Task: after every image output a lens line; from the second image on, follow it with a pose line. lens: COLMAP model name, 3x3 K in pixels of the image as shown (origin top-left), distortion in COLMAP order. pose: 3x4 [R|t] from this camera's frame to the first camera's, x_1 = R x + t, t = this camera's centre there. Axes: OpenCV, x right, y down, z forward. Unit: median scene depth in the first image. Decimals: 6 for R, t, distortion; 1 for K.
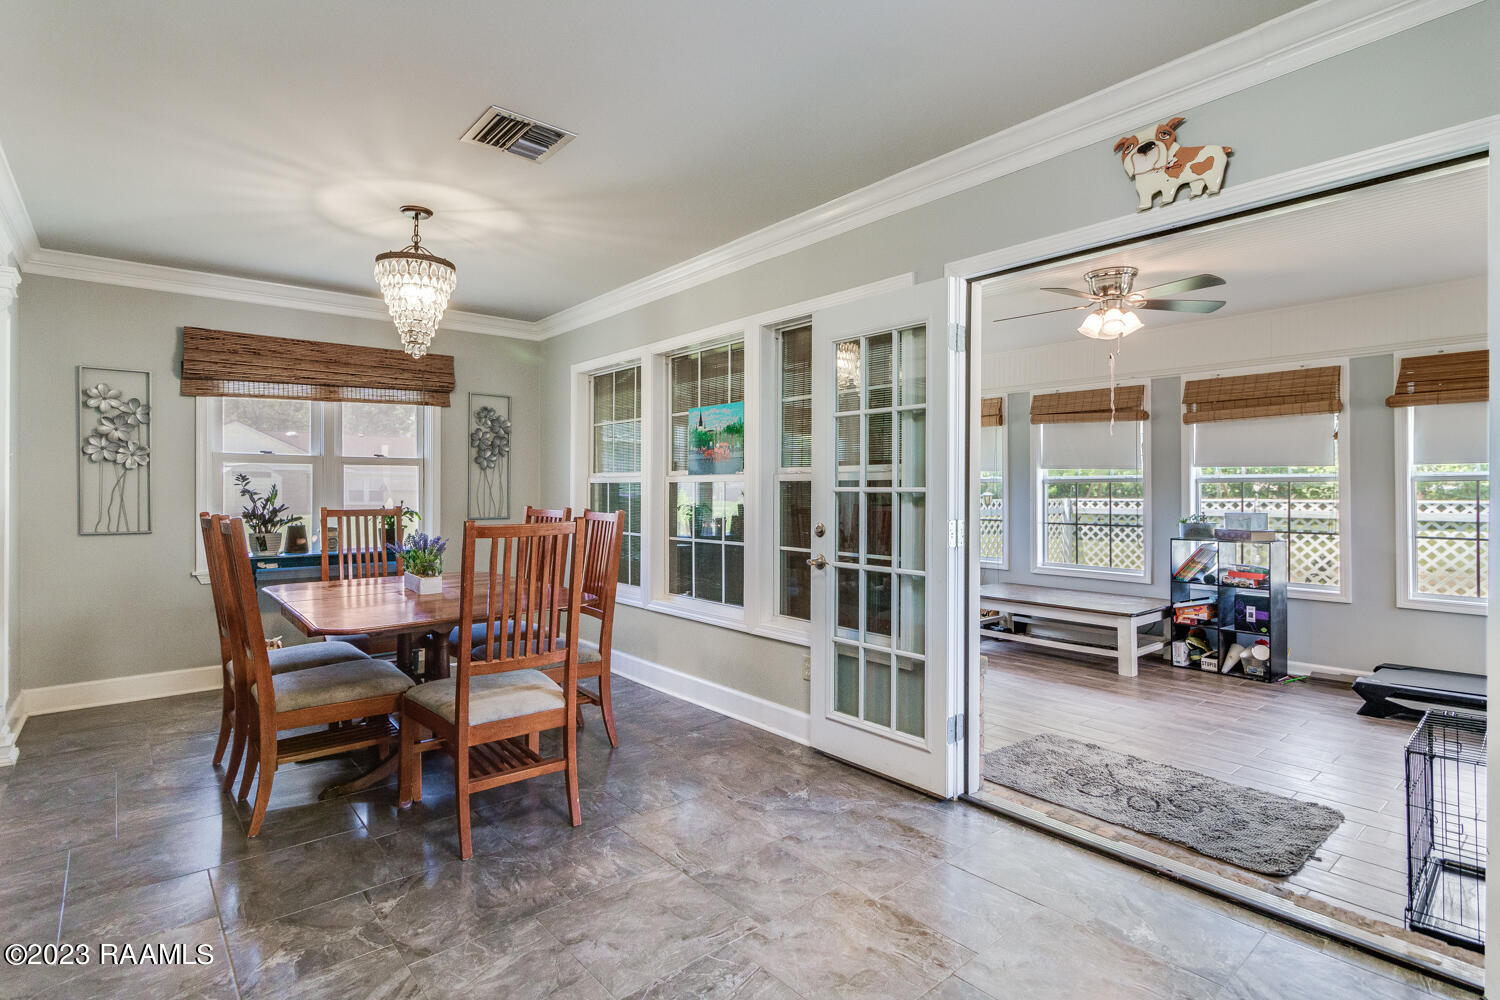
lens RADIAL K [[733.6, 0, 755.0], [0, 733.6, 484.7], [0, 0, 1]] dist [-0.005069, -0.001868]
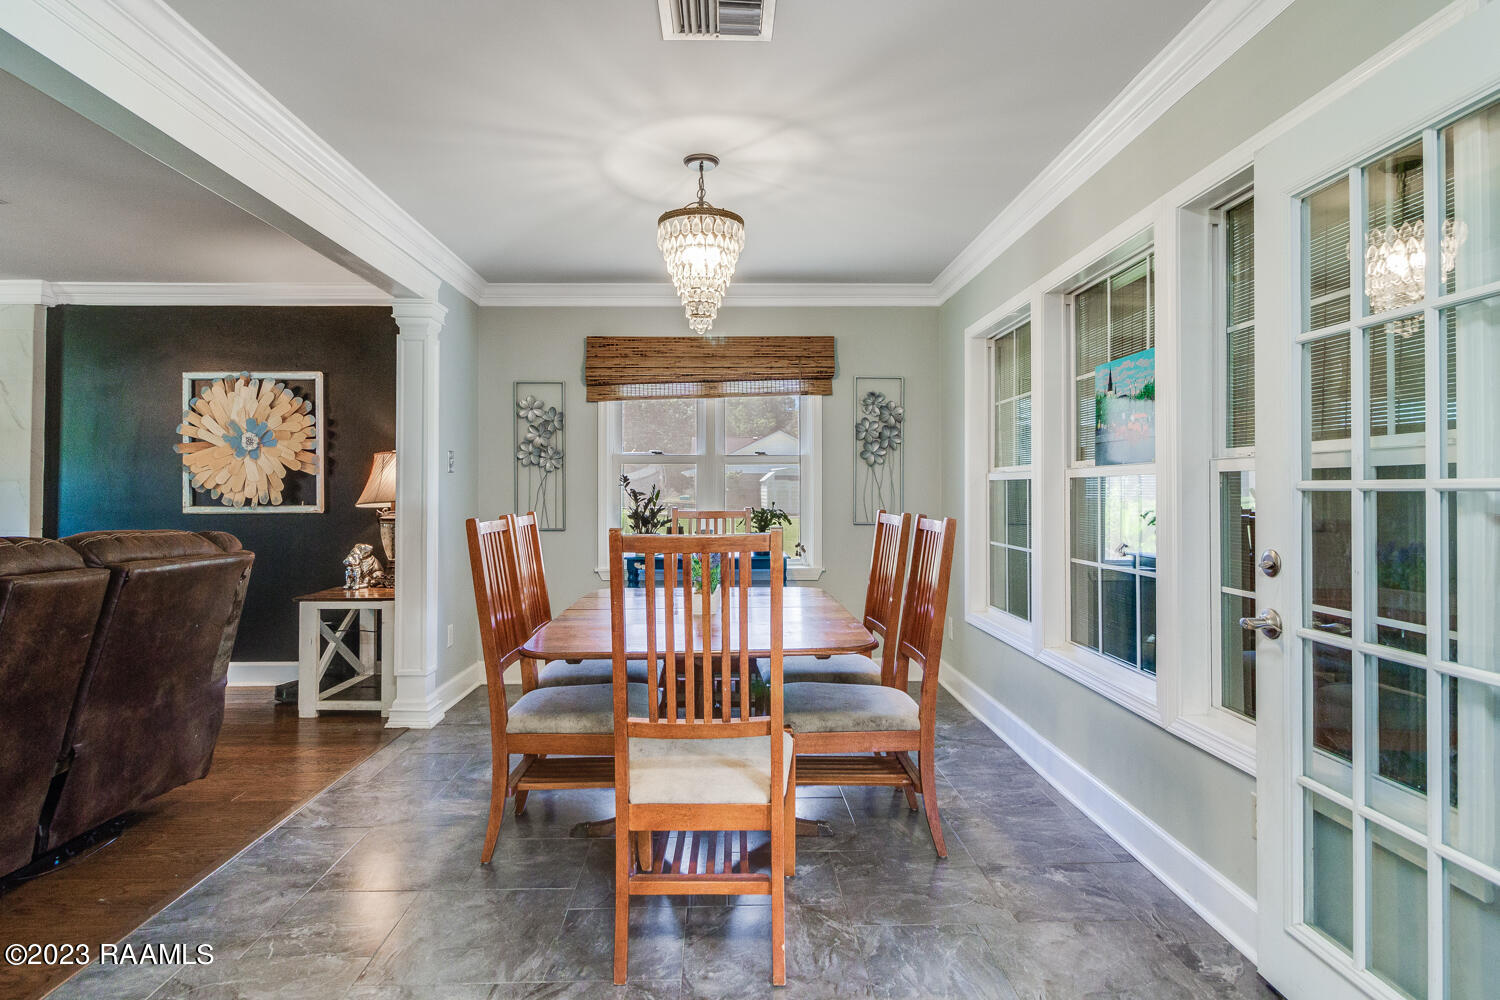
lens RADIAL K [[795.9, 0, 741.6], [0, 795.9, 482.5], [0, 0, 1]] dist [0.007895, -0.001349]
pose [[0.774703, -0.009000, -0.632261, 0.137397], [0.006461, 0.999959, -0.006317, 0.004638], [0.632292, 0.000809, 0.774730, 0.280474]]
